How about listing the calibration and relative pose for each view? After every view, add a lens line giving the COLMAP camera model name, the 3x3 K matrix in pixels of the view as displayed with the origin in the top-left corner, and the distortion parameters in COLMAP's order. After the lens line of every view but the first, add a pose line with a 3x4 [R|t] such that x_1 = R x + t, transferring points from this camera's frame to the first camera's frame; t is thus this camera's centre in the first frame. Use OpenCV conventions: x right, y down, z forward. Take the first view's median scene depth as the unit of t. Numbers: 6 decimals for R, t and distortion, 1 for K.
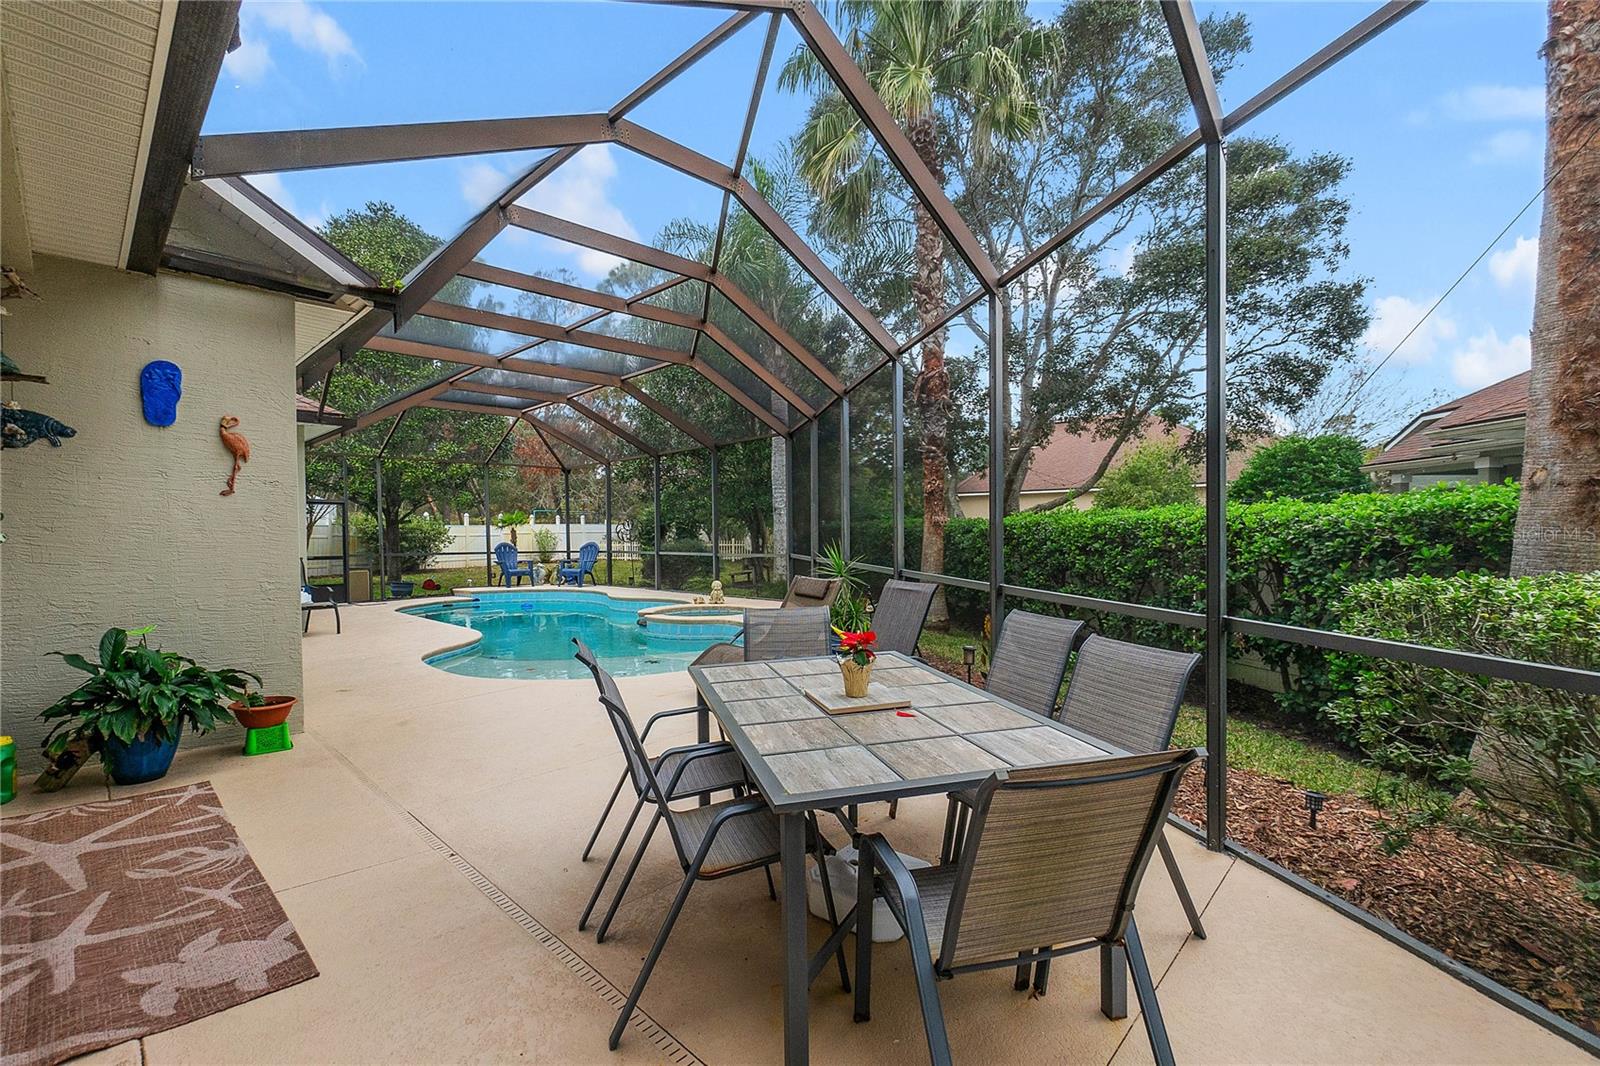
lens RADIAL K [[700.5, 0, 800.0], [0, 700.5, 533.0], [0, 0, 1]] dist [-0.000317, -0.000296]
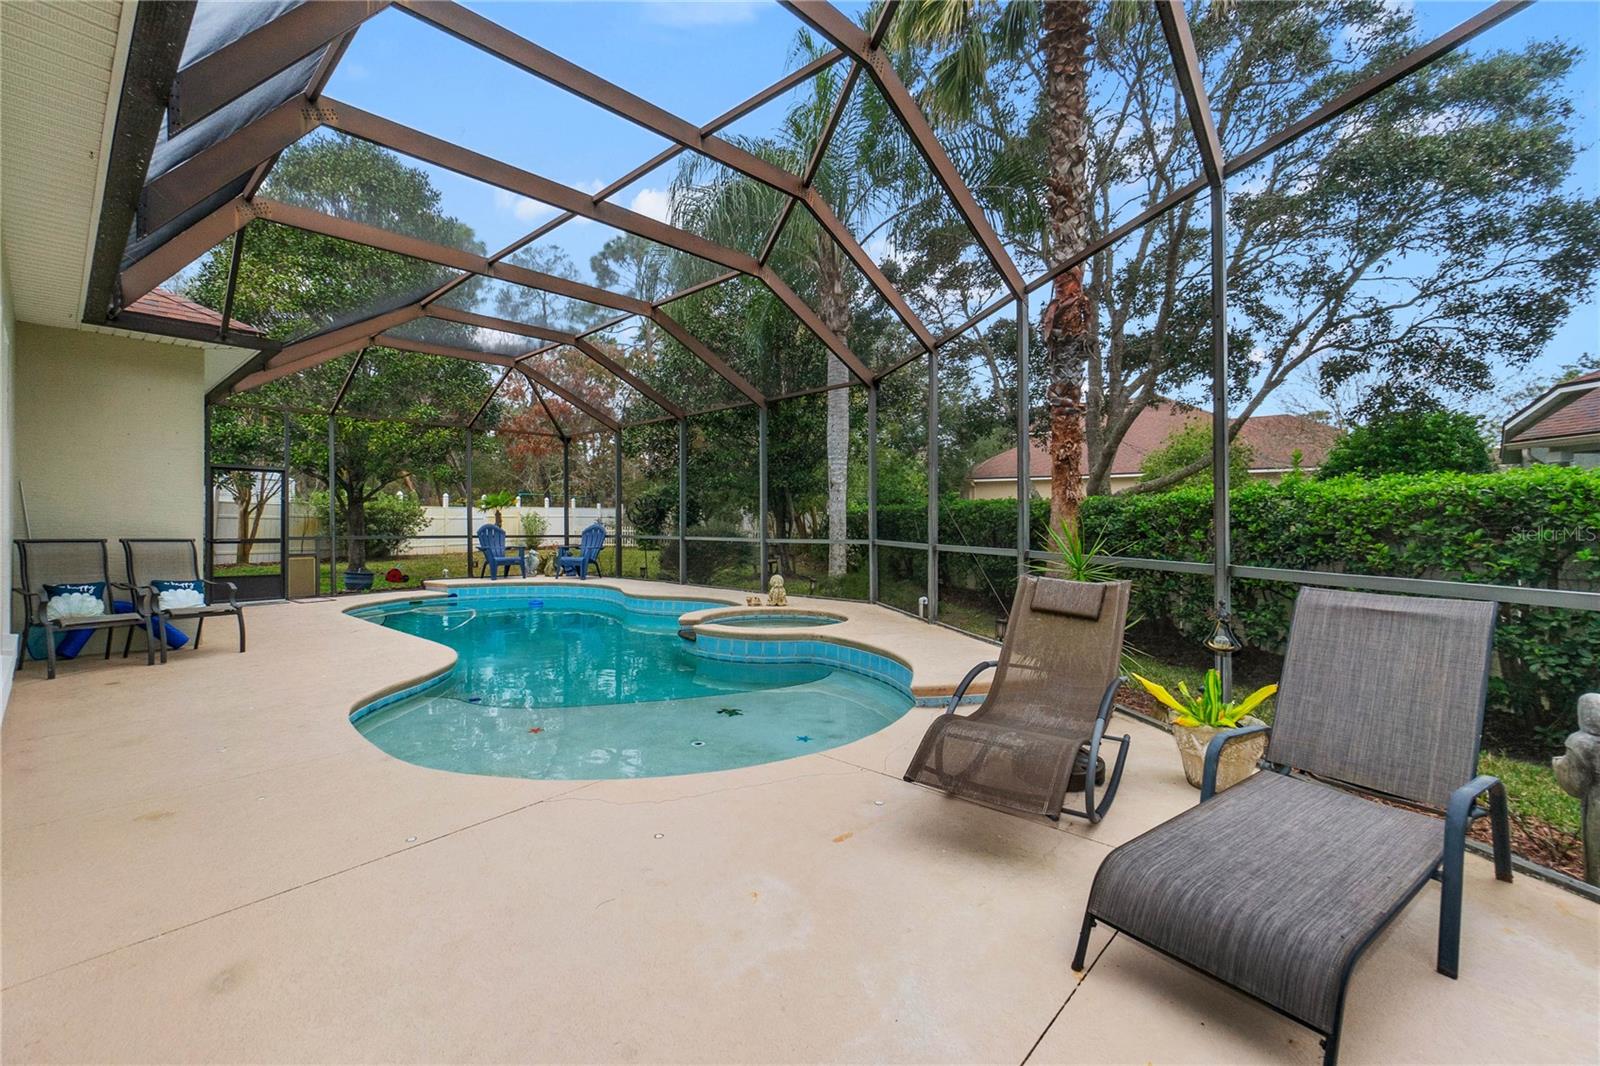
lens RADIAL K [[695.1, 0, 800.5], [0, 695.1, 501.9], [0, 0, 1]] dist [-0.003042, -0.000478]
pose [[0.999647, 0.008972, 0.024990, -0.080029], [-0.008258, 0.999559, -0.028527, 0.007919], [-0.025234, 0.028310, 0.999281, 0.180991]]
